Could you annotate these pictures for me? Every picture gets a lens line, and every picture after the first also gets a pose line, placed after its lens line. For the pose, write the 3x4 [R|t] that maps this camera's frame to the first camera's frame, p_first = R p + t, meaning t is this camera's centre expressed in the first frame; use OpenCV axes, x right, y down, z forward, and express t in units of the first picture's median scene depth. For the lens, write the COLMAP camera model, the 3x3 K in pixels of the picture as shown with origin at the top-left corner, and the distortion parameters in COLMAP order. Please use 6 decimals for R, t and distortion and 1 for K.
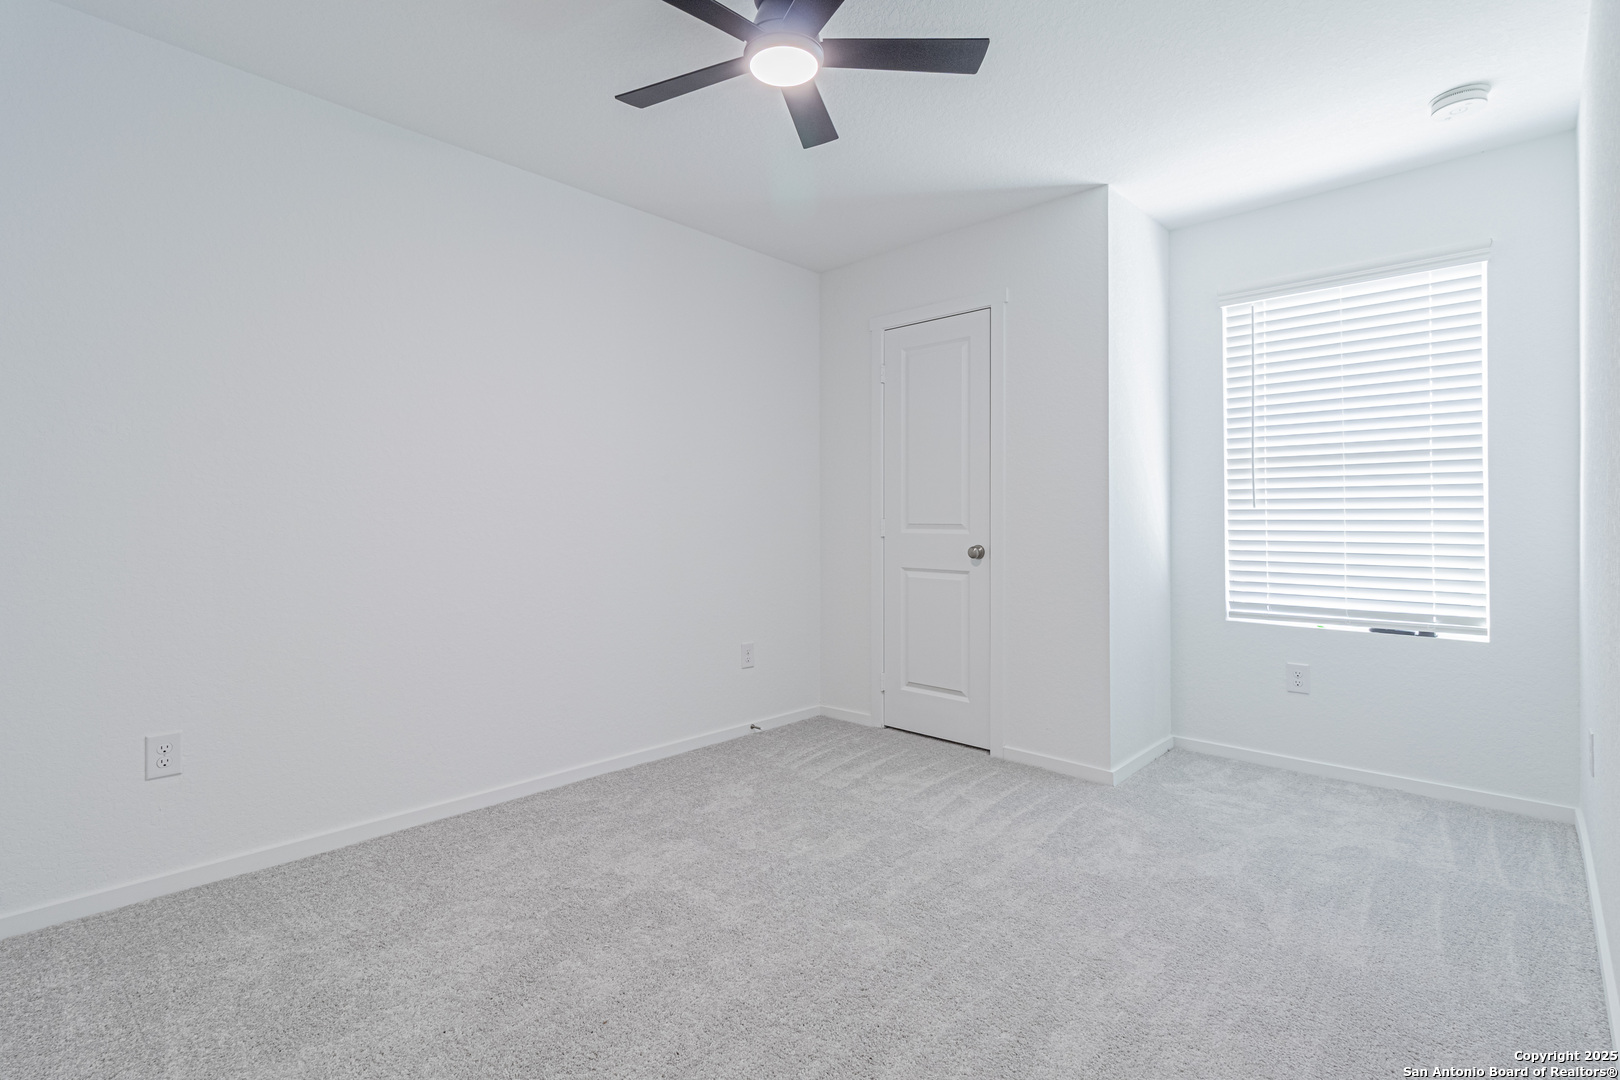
lens RADIAL K [[765.3, 0, 820.6], [0, 765.3, 513.6], [0, 0, 1]] dist [0.008327, -0.000030]
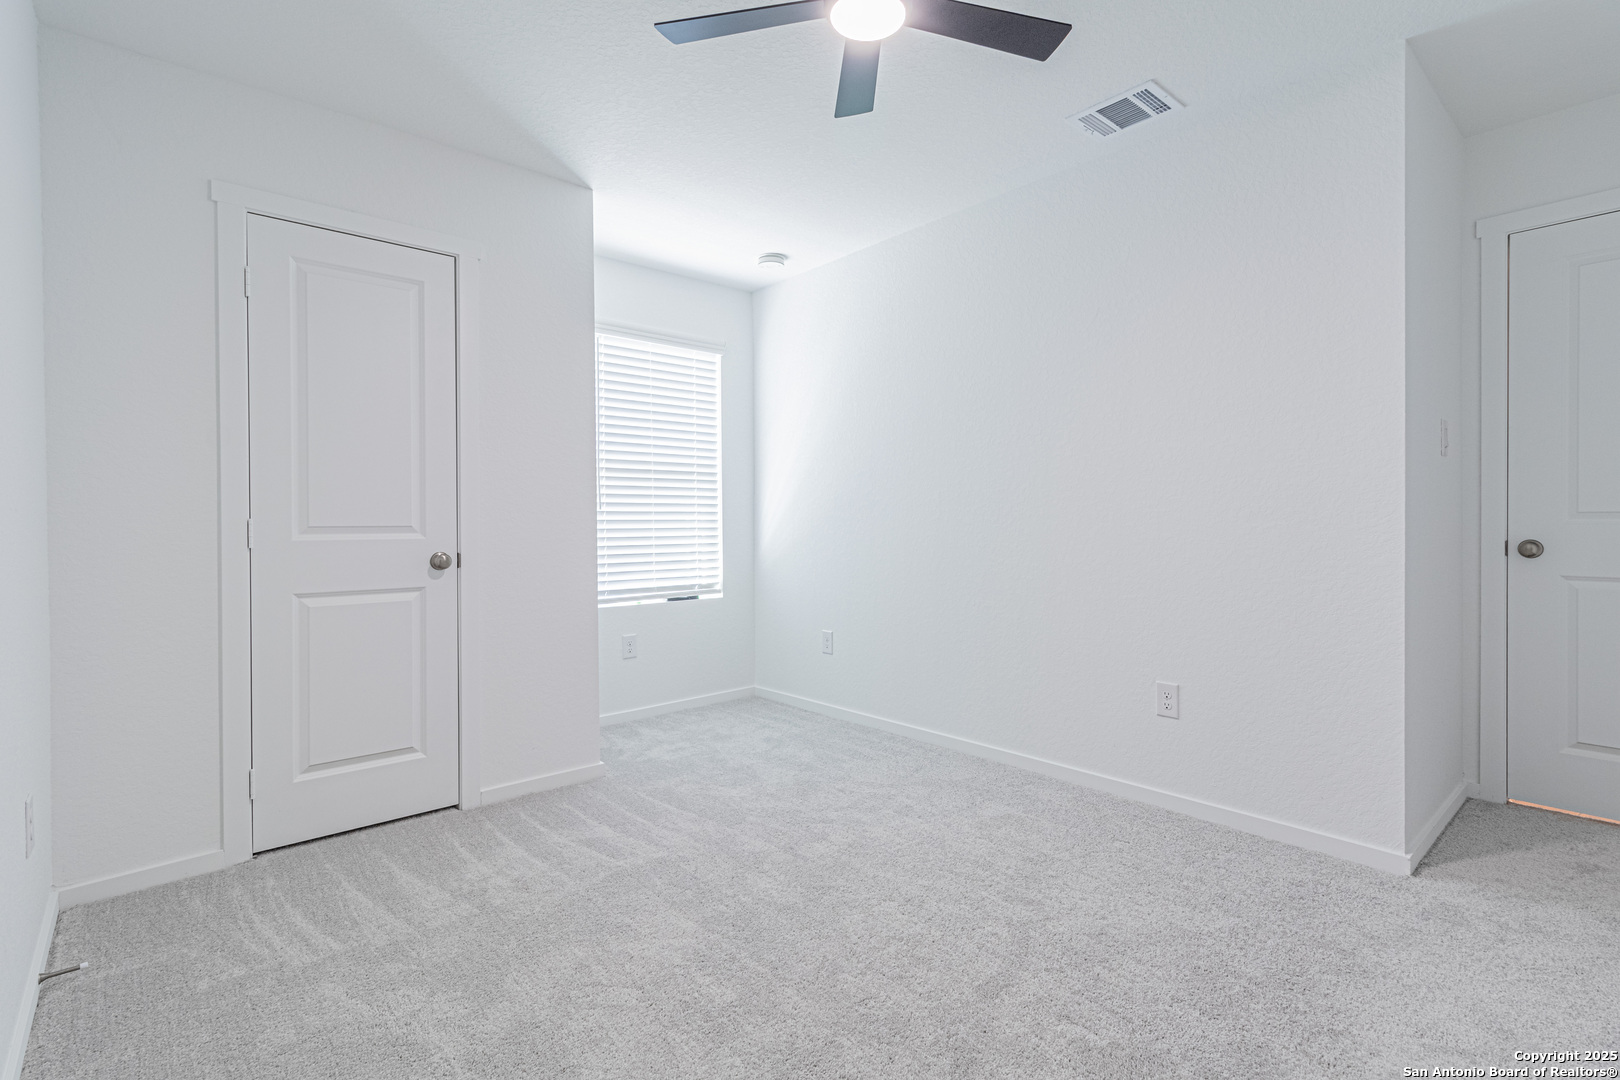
lens RADIAL K [[765.3, 0, 792.2], [0, 765.3, 522.5], [0, 0, 1]] dist [0.008327, -0.000030]
pose [[0.100727, -0.003756, 0.994907, -0.609474], [-0.004906, 0.999979, 0.004272, 0.005986], [-0.994902, -0.005311, 0.100706, 0.629115]]
